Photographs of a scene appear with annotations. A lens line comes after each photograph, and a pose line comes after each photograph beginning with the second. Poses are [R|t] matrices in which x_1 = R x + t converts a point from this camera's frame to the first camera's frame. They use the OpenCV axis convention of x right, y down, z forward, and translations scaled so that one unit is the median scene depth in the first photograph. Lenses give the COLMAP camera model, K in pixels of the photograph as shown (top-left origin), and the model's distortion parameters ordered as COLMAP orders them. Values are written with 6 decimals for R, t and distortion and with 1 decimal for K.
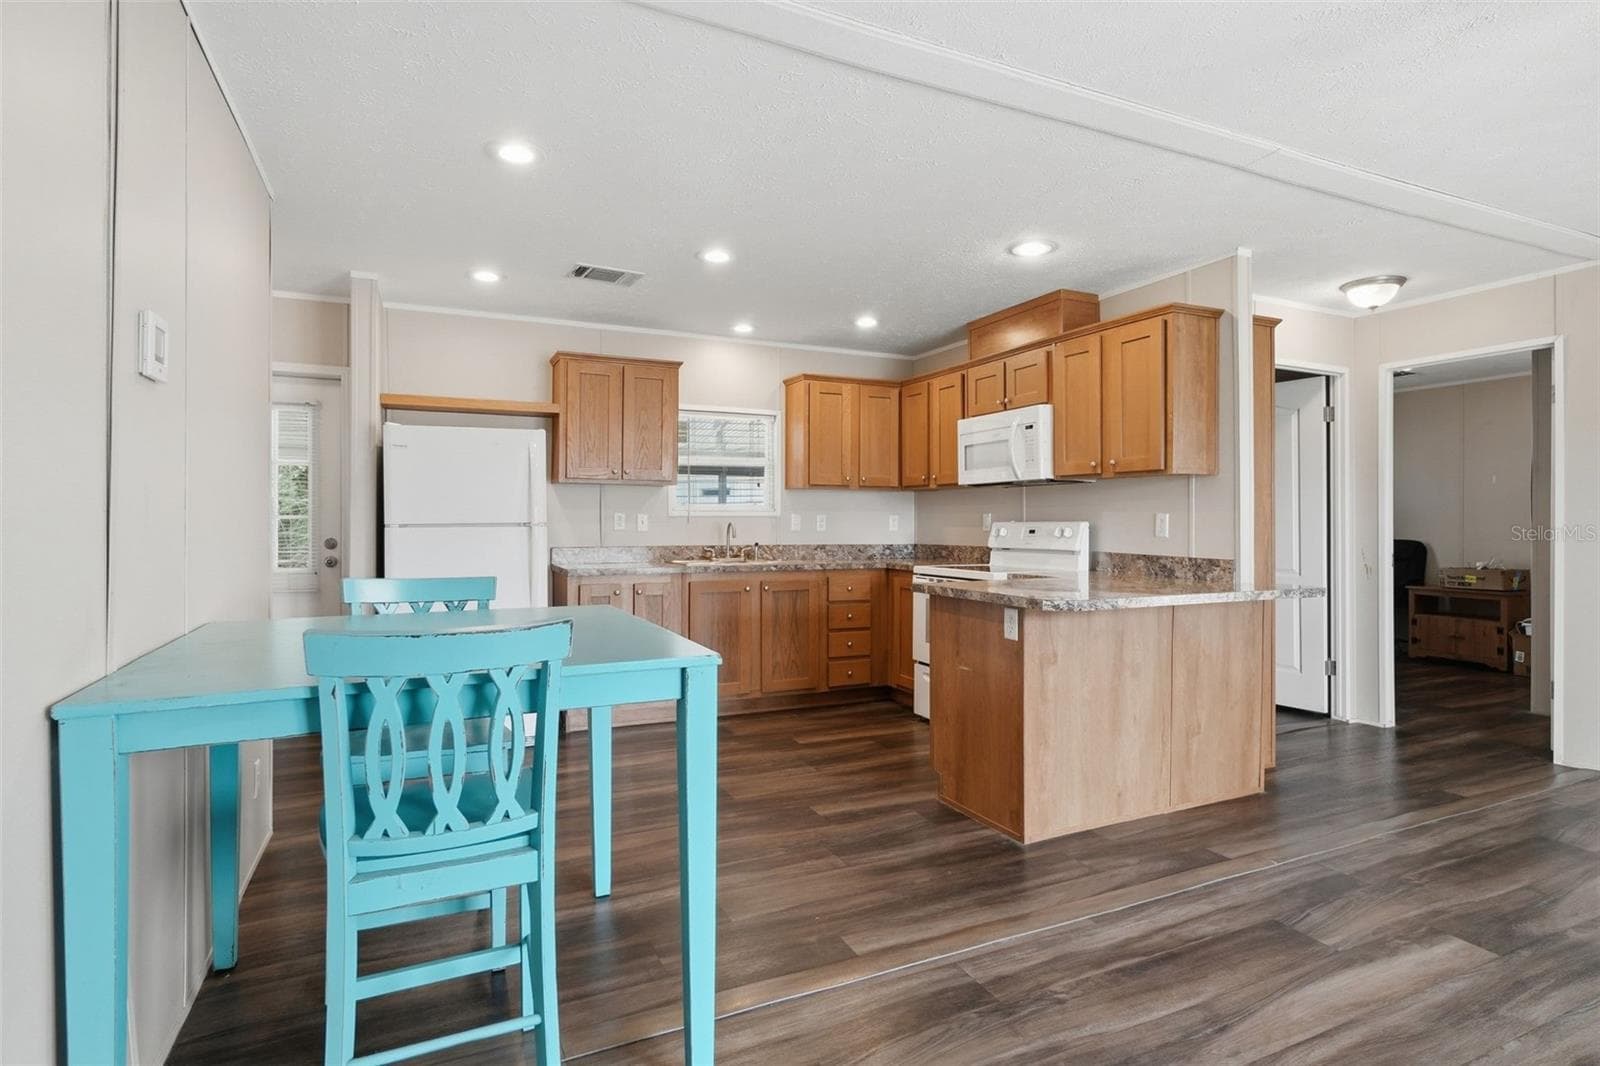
lens RADIAL K [[807.8, 0, 795.5], [0, 807.8, 525.2], [0, 0, 1]] dist [-0.013721, 0.004758]
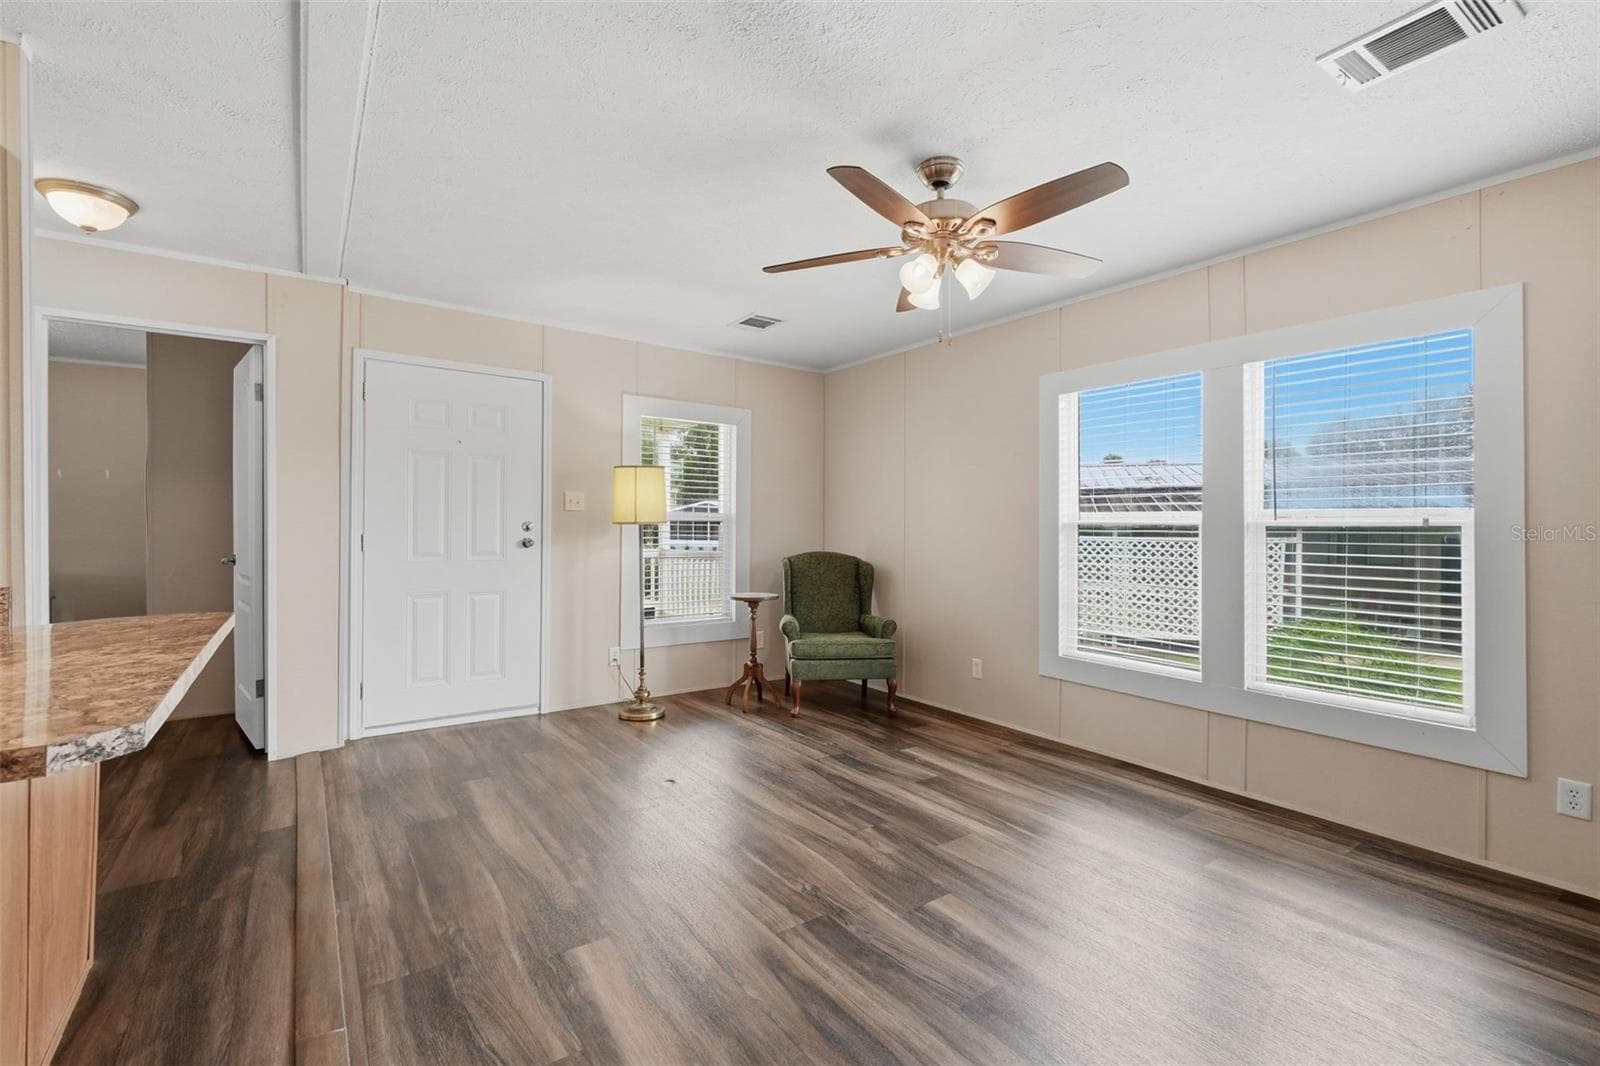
lens RADIAL K [[696.9, 0, 795.0], [0, 696.9, 522.2], [0, 0, 1]] dist [-0.004687, 0.000224]
pose [[-0.187112, -0.002088, 0.982336, -0.027597], [0.006357, 0.999974, 0.003337, -0.000533], [-0.982318, 0.006869, -0.187094, 0.525631]]
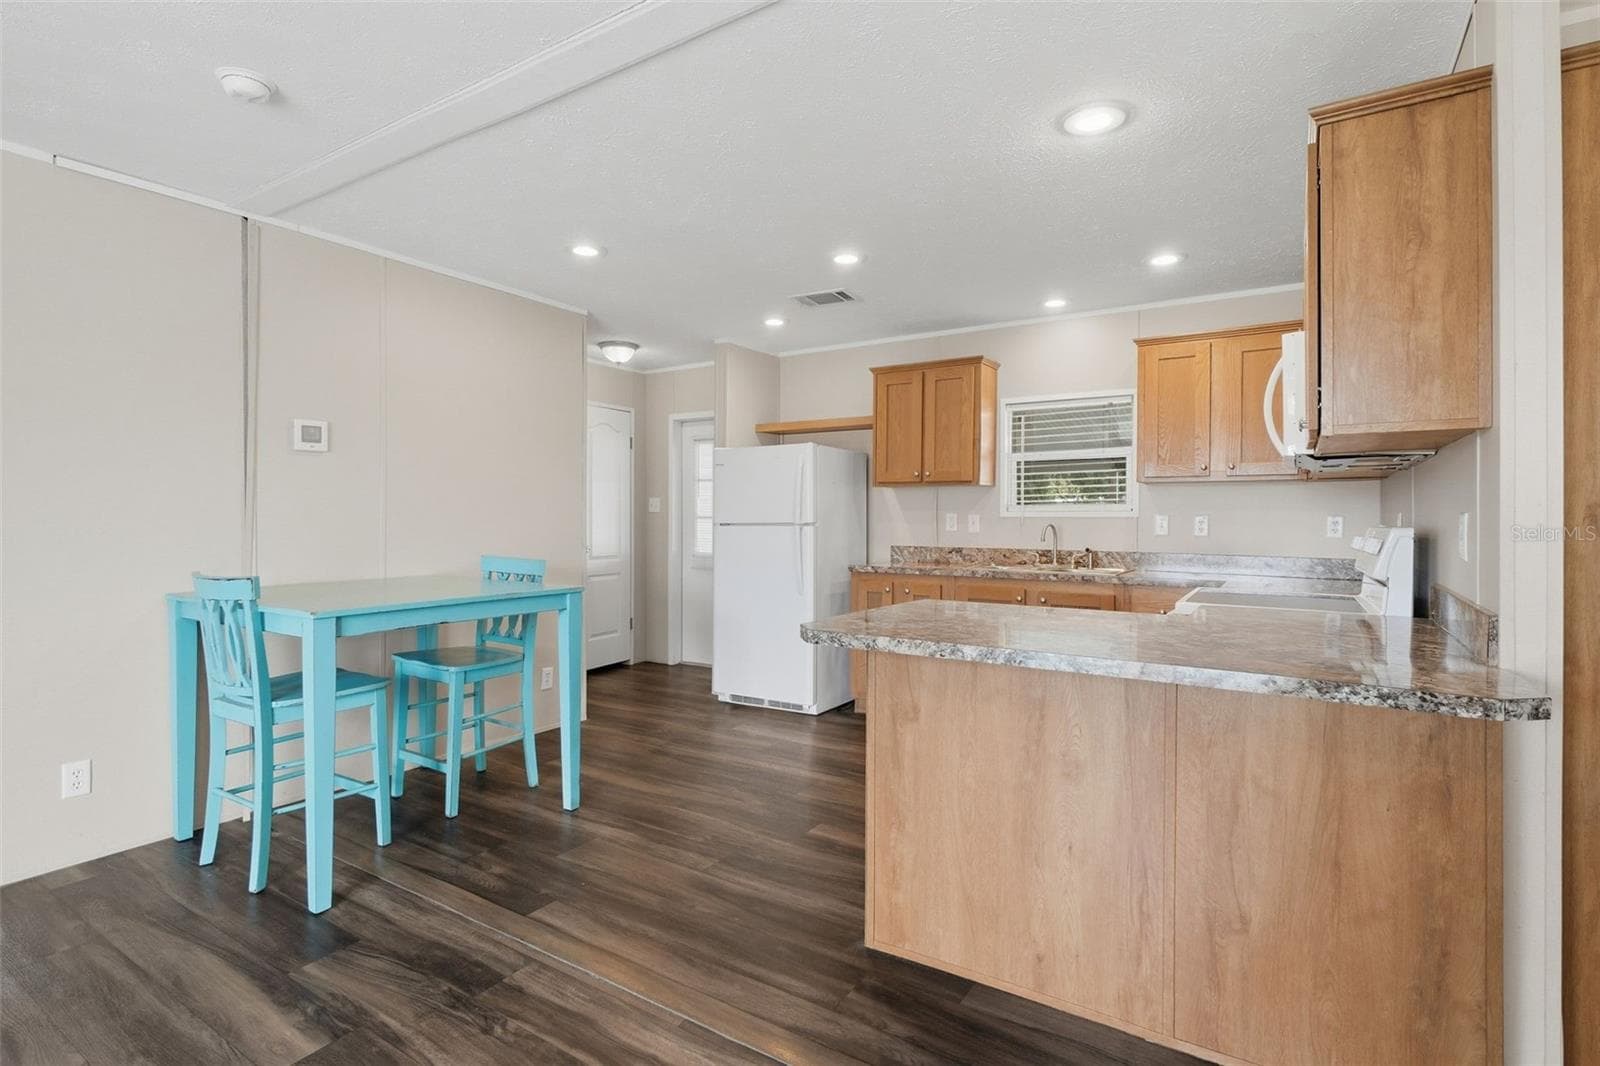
lens RADIAL K [[773.2, 0, 800.2], [0, 773.2, 522.8], [0, 0, 1]] dist [0.001799, -0.003123]
pose [[0.541516, 0.006675, -0.840664, 0.660609], [-0.009411, 0.999954, 0.001877, -0.005312], [0.840638, 0.006895, 0.541554, 0.416294]]
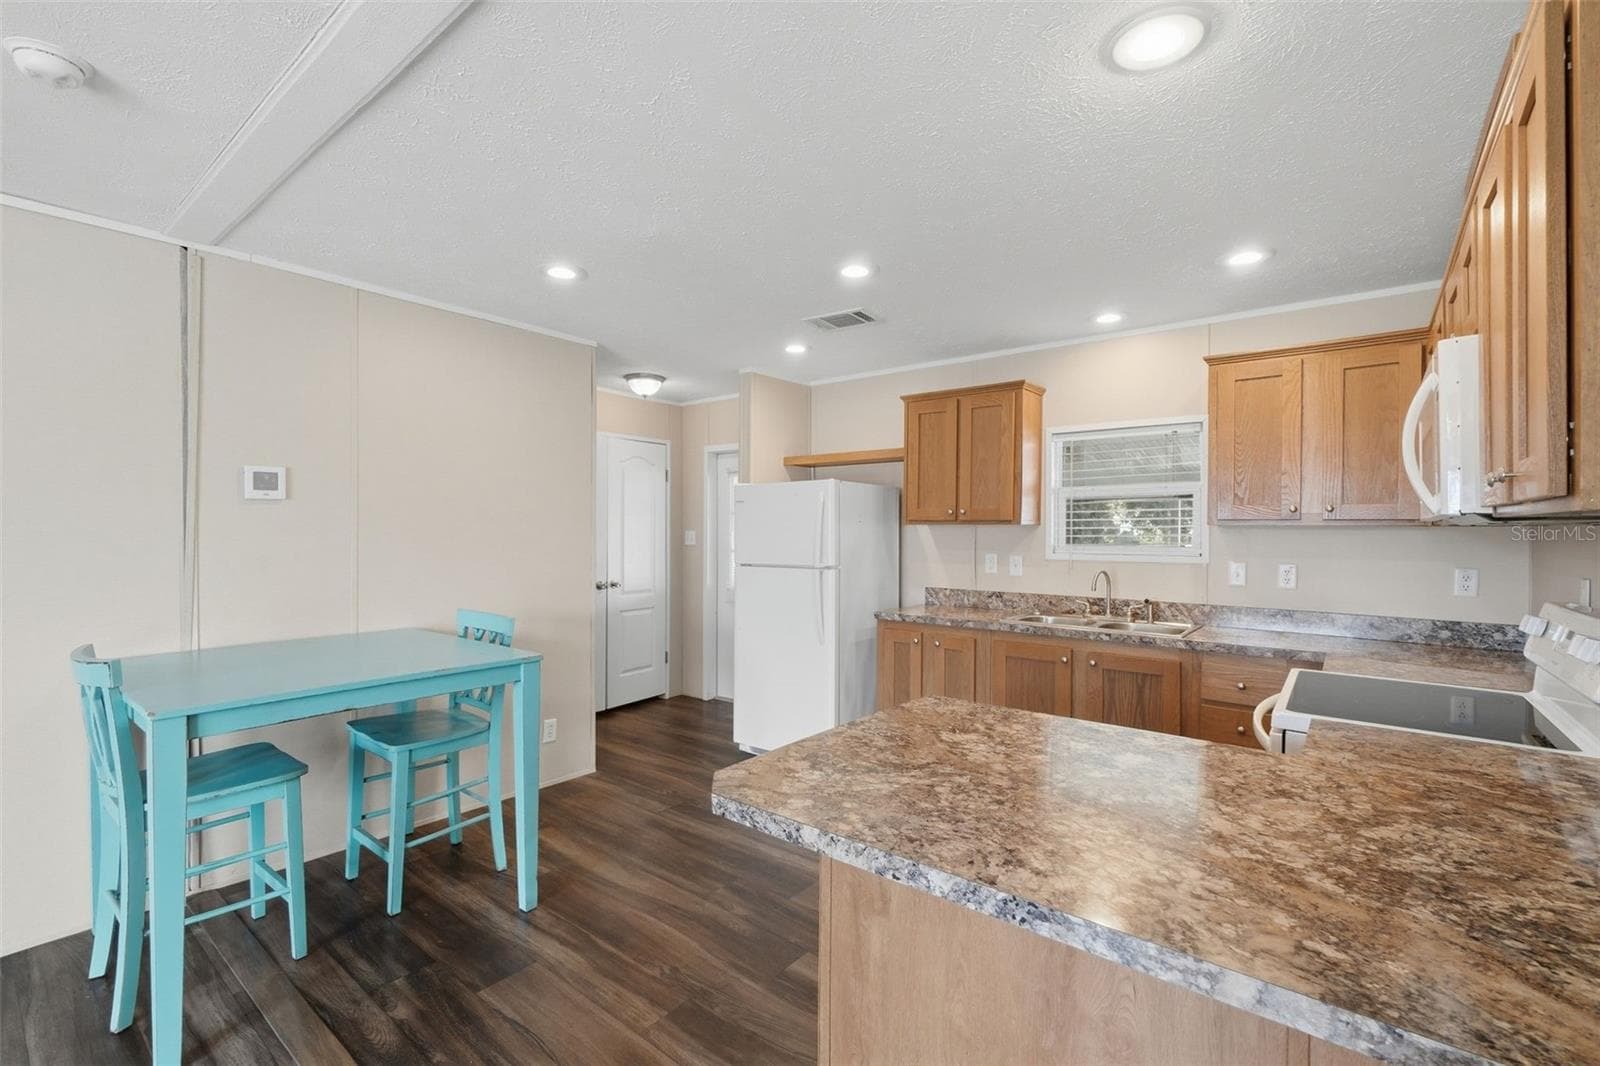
lens RADIAL K [[696.9, 0, 800.3], [0, 696.9, 535.3], [0, 0, 1]] dist [-0.004687, 0.000224]
pose [[0.449509, 0.007178, -0.893247, 0.528897], [-0.011200, 0.999934, 0.002399, -0.048570], [0.893206, 0.008926, 0.449560, 0.590734]]
